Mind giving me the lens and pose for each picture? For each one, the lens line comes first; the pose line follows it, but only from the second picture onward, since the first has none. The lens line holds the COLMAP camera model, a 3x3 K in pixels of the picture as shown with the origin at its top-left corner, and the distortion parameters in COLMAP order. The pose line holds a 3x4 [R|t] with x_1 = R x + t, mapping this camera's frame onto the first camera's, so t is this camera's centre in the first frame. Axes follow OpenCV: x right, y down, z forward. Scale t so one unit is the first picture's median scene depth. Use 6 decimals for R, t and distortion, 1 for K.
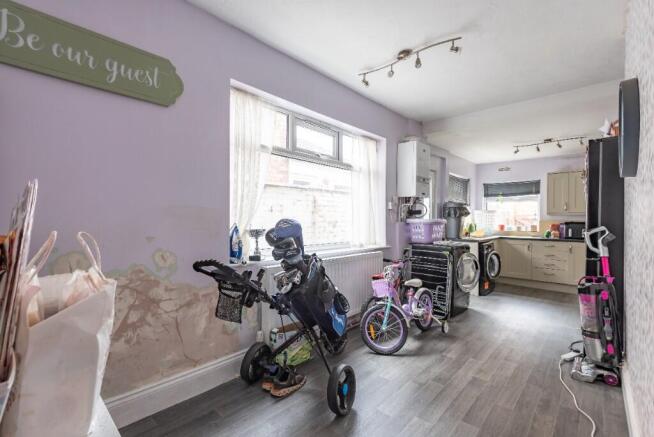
lens RADIAL K [[293.0, 0, 327.0], [0, 293.0, 218.5], [0, 0, 1]] dist [0.034123, -0.020222]
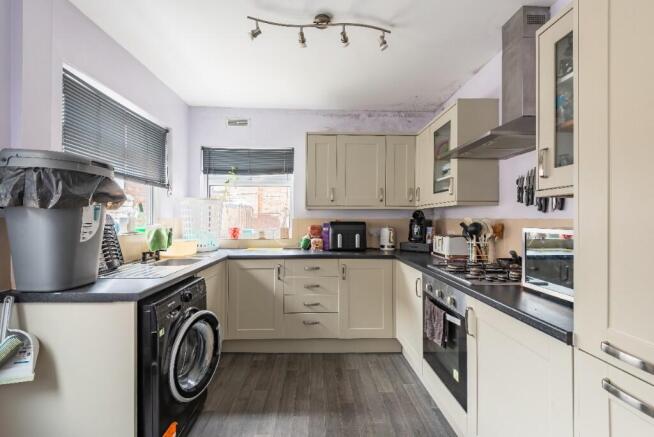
lens RADIAL K [[287.8, 0, 328.9], [0, 287.8, 210.3], [0, 0, 1]] dist [0.001933, 0.000024]
pose [[0.695078, 0.011842, 0.718837, 0.388052], [0.004149, 0.999782, -0.020482, 0.001346], [-0.718922, 0.017219, 0.694877, 0.596947]]
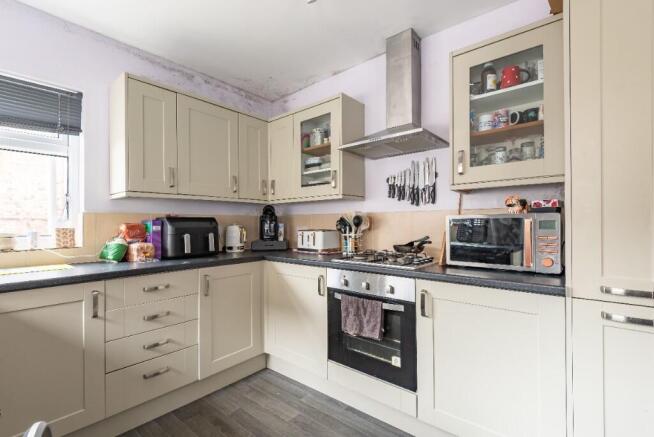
lens RADIAL K [[293.0, 0, 327.0], [0, 293.0, 218.5], [0, 0, 1]] dist [0.034123, -0.020222]
pose [[-0.050282, 0.002163, 0.998733, 0.388728], [0.005180, 0.999985, -0.001905, 0.015066], [-0.998722, 0.005077, -0.050292, 0.781504]]
